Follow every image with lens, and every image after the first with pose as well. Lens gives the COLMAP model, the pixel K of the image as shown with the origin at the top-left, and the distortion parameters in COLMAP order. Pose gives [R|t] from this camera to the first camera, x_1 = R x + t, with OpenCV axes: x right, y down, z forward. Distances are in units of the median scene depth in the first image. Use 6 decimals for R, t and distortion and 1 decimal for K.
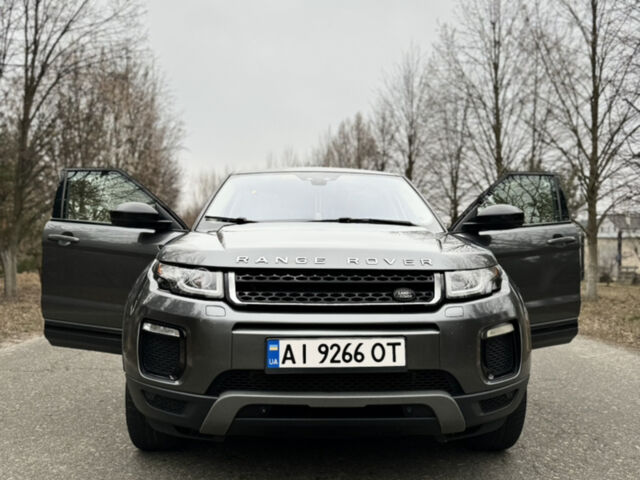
lens RADIAL K [[581.8, 0, 320.0], [0, 581.8, 240.0], [0, 0, 1]] dist [0.148972, -0.259921]
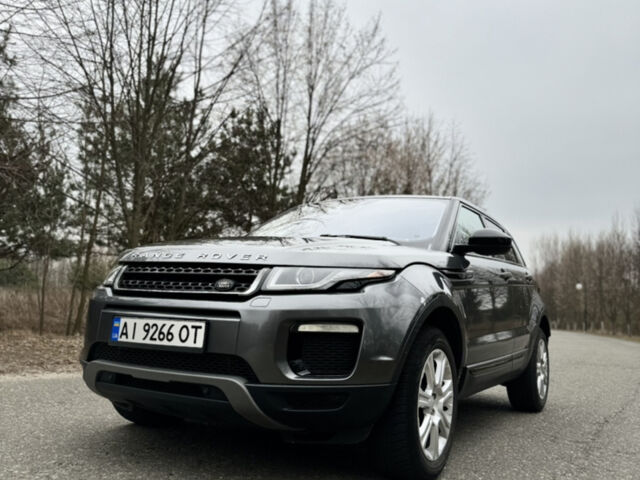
lens RADIAL K [[581.8, 0, 320.0], [0, 581.8, 240.0], [0, 0, 1]] dist [0.148972, -0.259921]
pose [[0.845053, -0.021618, -0.534246, 0.189963], [-0.038252, 0.994178, -0.100734, 0.024702], [0.533313, 0.105562, 0.839306, 0.039849]]
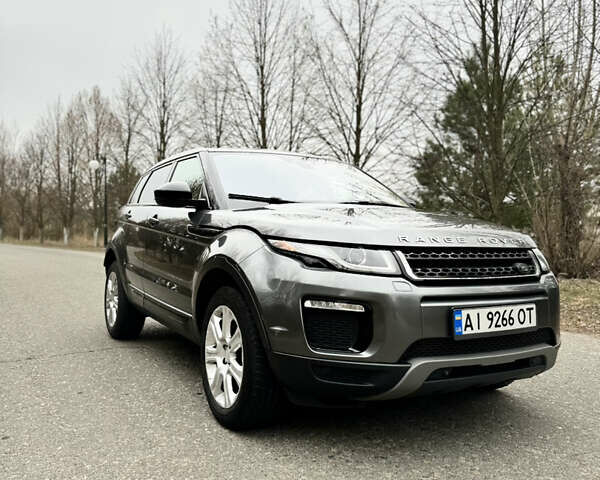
lens RADIAL K [[544.8, 0, 300.0], [0, 544.8, 240.0], [0, 0, 1]] dist [0.094244, -0.007142]
pose [[0.890278, 0.003499, 0.455404, -0.172995], [-0.021379, 0.999189, 0.034117, 0.001111], [-0.454915, -0.040109, 0.889631, 0.041495]]
